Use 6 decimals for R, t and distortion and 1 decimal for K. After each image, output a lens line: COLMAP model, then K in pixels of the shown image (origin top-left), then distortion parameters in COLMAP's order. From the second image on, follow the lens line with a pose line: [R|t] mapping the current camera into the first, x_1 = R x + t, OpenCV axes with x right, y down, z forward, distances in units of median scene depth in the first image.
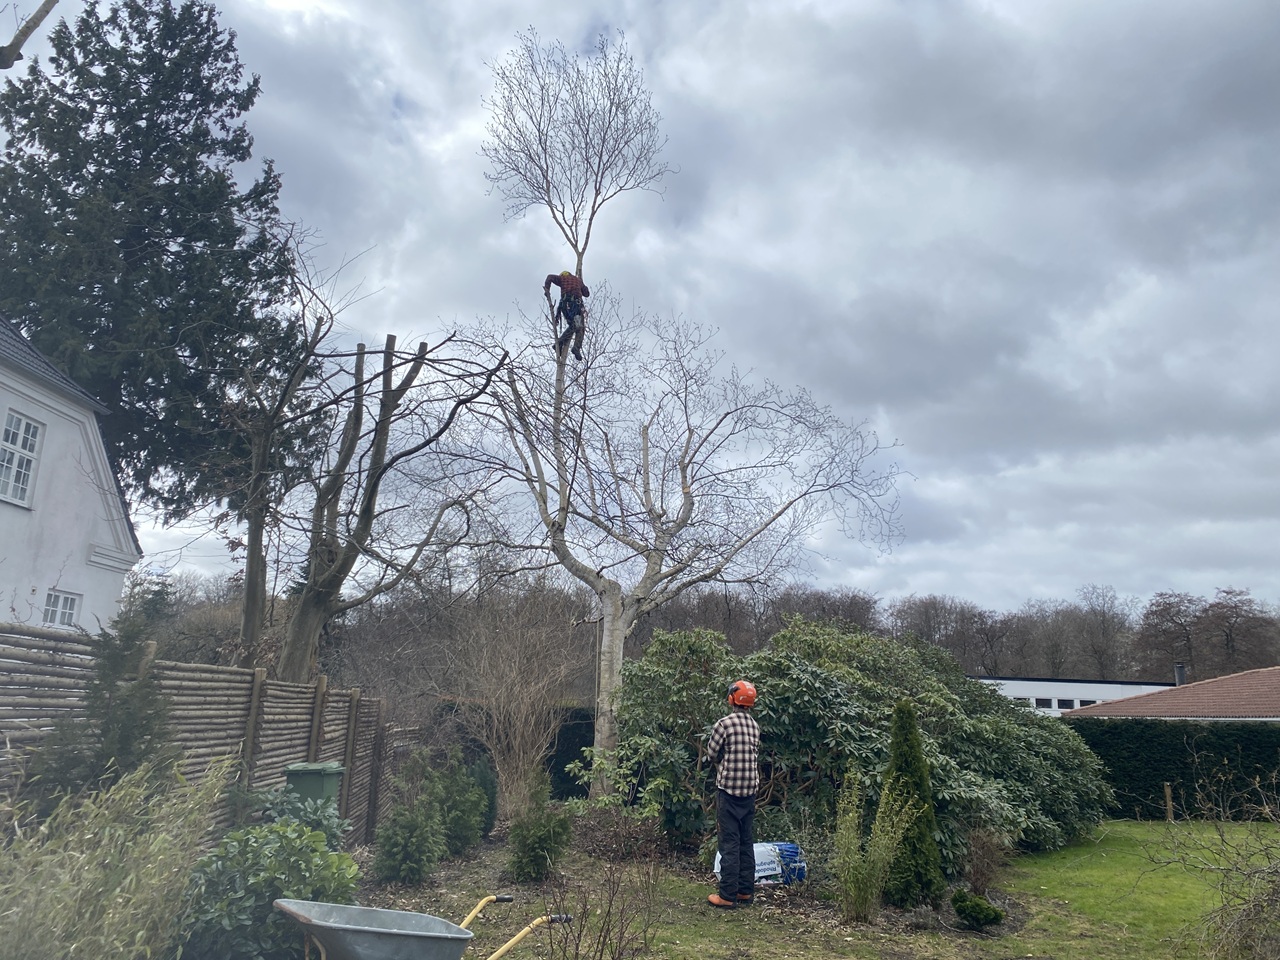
lens RADIAL K [[968.6, 0, 641.1], [0, 968.6, 481.6], [0, 0, 1]] dist [-0.012593, 0.014985]
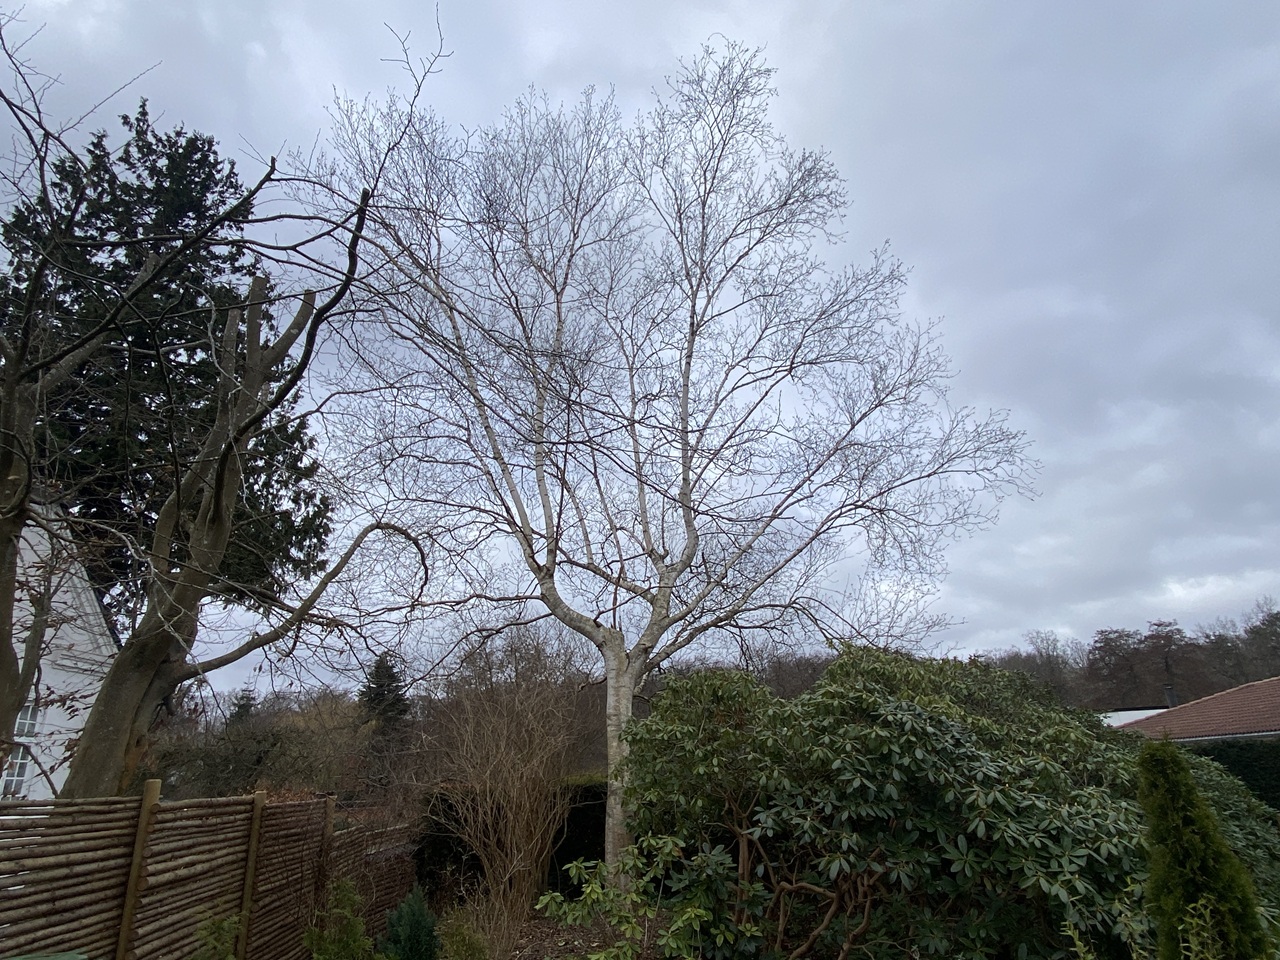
lens RADIAL K [[741.2, 0, 640.0], [0, 741.2, 476.3], [0, 0, 1]] dist [-0.009518, -0.007763]
pose [[0.996039, -0.088807, -0.004481, 0.008972], [0.087125, 0.984762, -0.150507, 0.070037], [0.017779, 0.149521, 0.988599, 0.332337]]
